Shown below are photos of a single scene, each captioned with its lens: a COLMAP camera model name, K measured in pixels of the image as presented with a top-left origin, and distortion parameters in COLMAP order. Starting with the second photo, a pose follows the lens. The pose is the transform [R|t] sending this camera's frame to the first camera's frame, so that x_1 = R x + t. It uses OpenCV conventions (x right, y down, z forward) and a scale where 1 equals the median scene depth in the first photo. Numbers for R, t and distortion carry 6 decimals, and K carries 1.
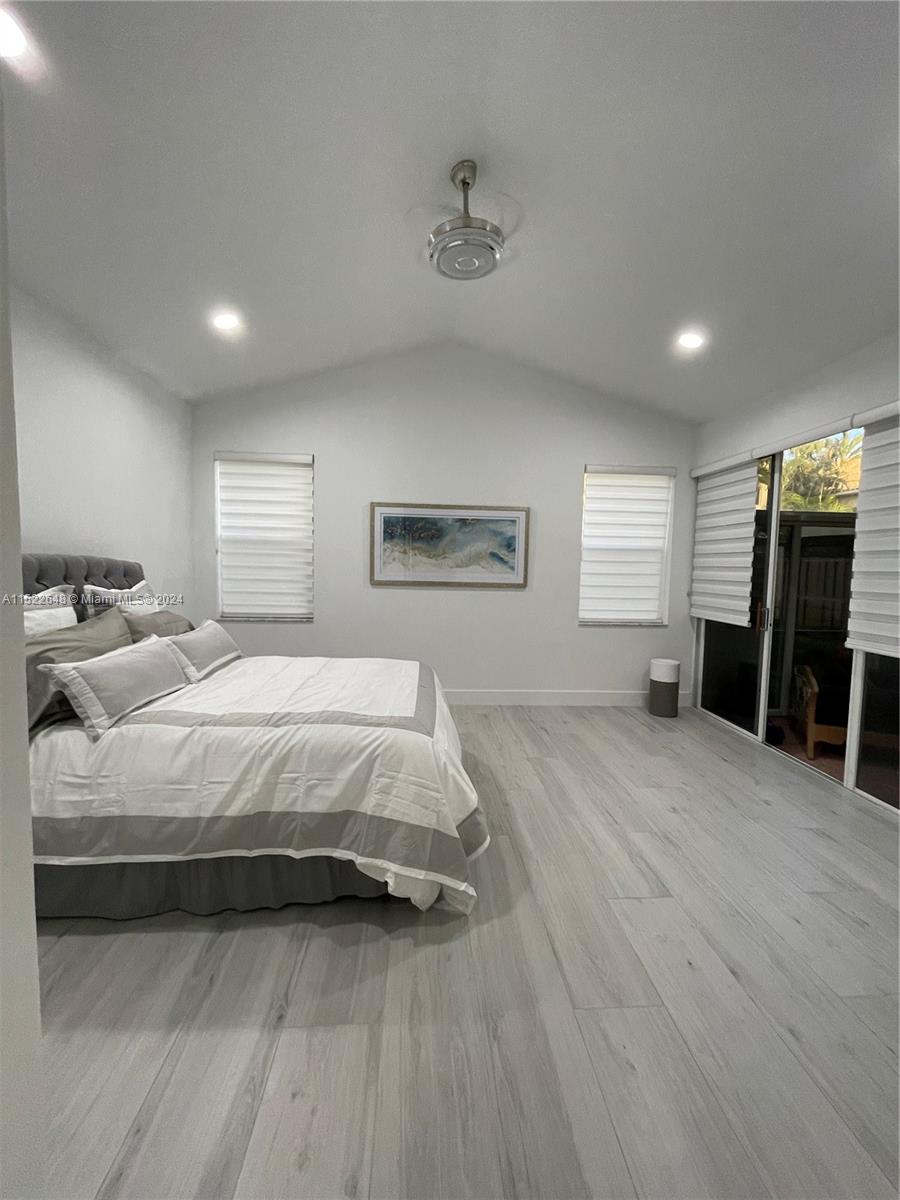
lens RADIAL K [[482.3, 0, 452.4], [0, 482.3, 598.0], [0, 0, 1]] dist [-0.006473, -0.000649]
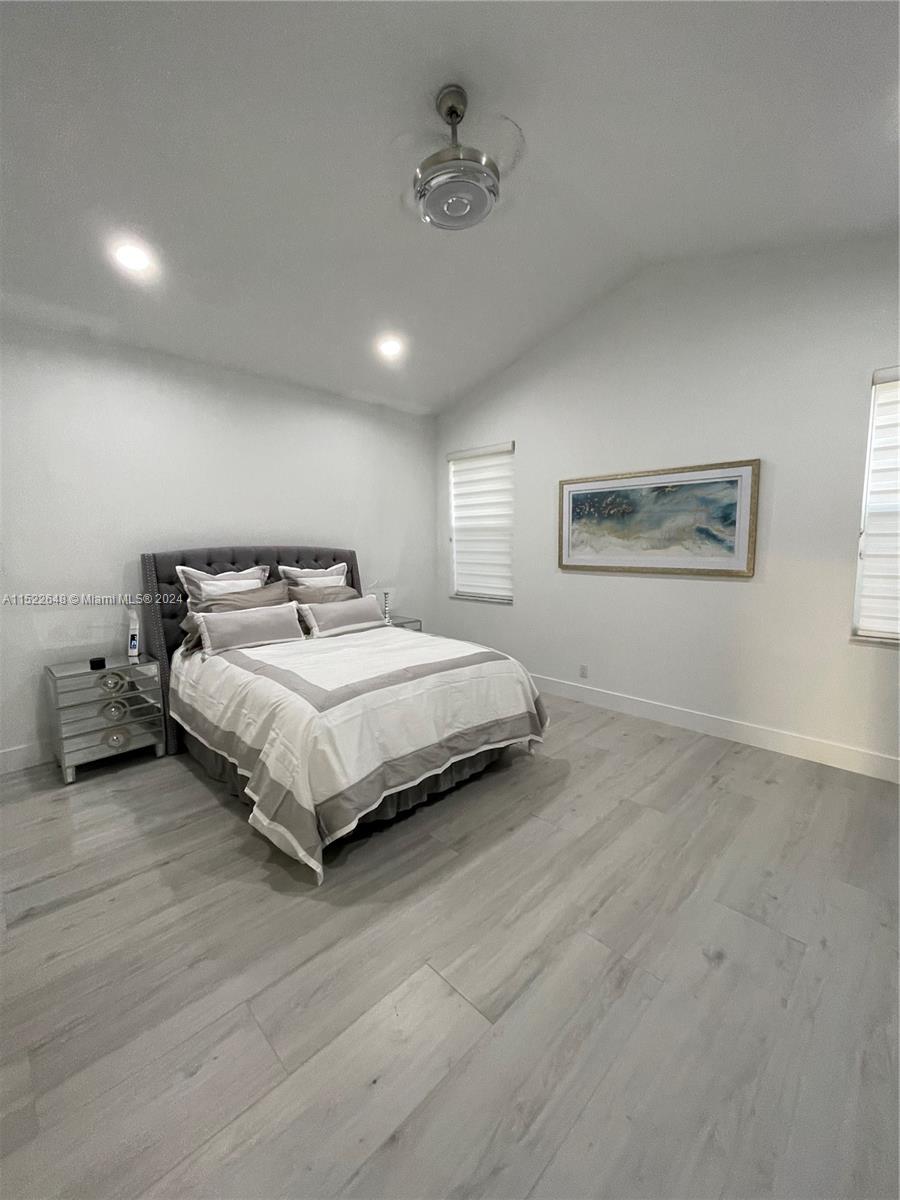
lens RADIAL K [[482.3, 0, 450.9], [0, 482.3, 598.6], [0, 0, 1]] dist [-0.006473, -0.000649]
pose [[0.652915, 0.058575, -0.755162, 0.406801], [-0.033692, 0.998264, 0.048301, -0.009083], [0.756681, -0.006094, 0.653756, 0.227068]]
